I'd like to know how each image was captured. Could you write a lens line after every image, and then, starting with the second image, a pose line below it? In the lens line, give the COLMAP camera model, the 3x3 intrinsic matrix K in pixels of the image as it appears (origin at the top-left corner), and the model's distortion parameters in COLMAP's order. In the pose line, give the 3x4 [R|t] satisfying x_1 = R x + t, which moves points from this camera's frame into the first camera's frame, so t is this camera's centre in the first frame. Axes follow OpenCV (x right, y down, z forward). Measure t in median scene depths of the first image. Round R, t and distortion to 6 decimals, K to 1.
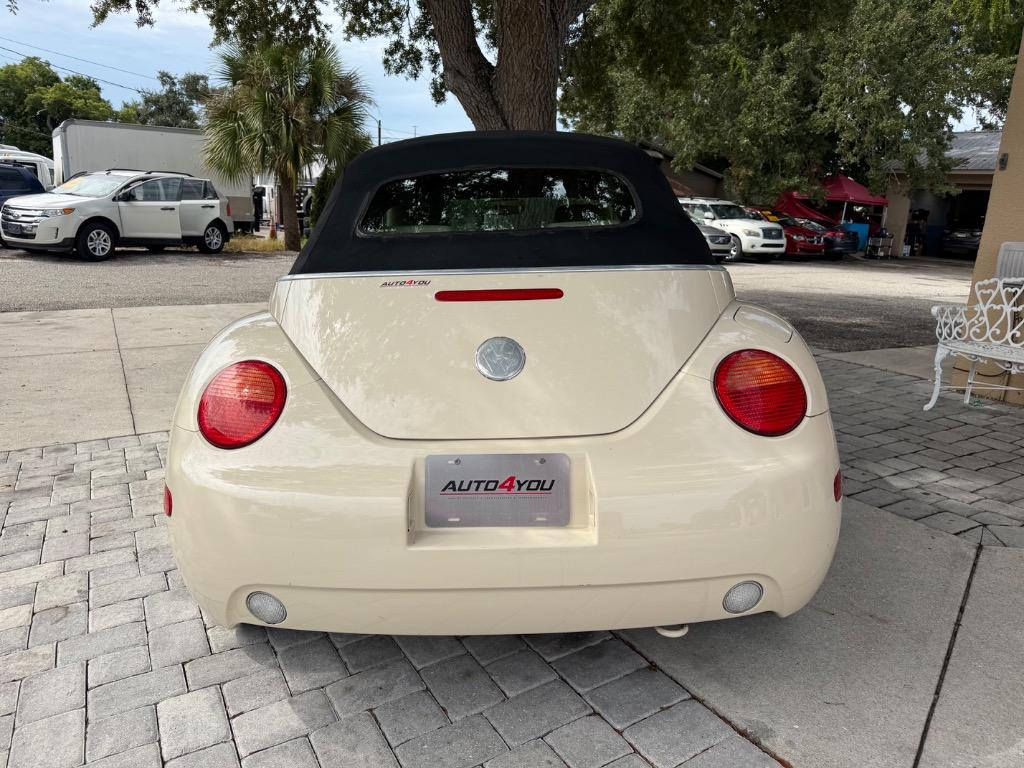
lens RADIAL K [[778.3, 0, 514.1], [0, 778.3, 362.0], [0, 0, 1]] dist [-0.001271, -0.007388]
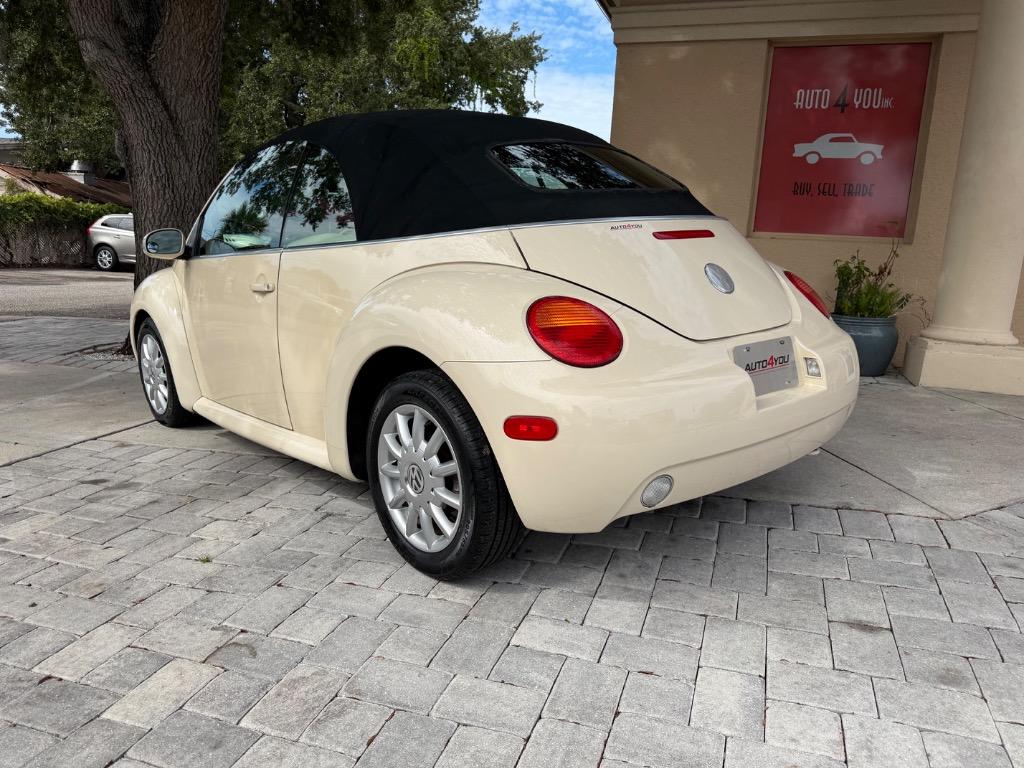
lens RADIAL K [[781.2, 0, 509.5], [0, 781.2, 390.4], [0, 0, 1]] dist [0.009287, -0.012426]
pose [[0.727472, -0.130886, 0.673538, -0.835558], [0.131274, 0.990054, 0.050607, 0.048476], [-0.673462, 0.051602, 0.737418, 0.179144]]
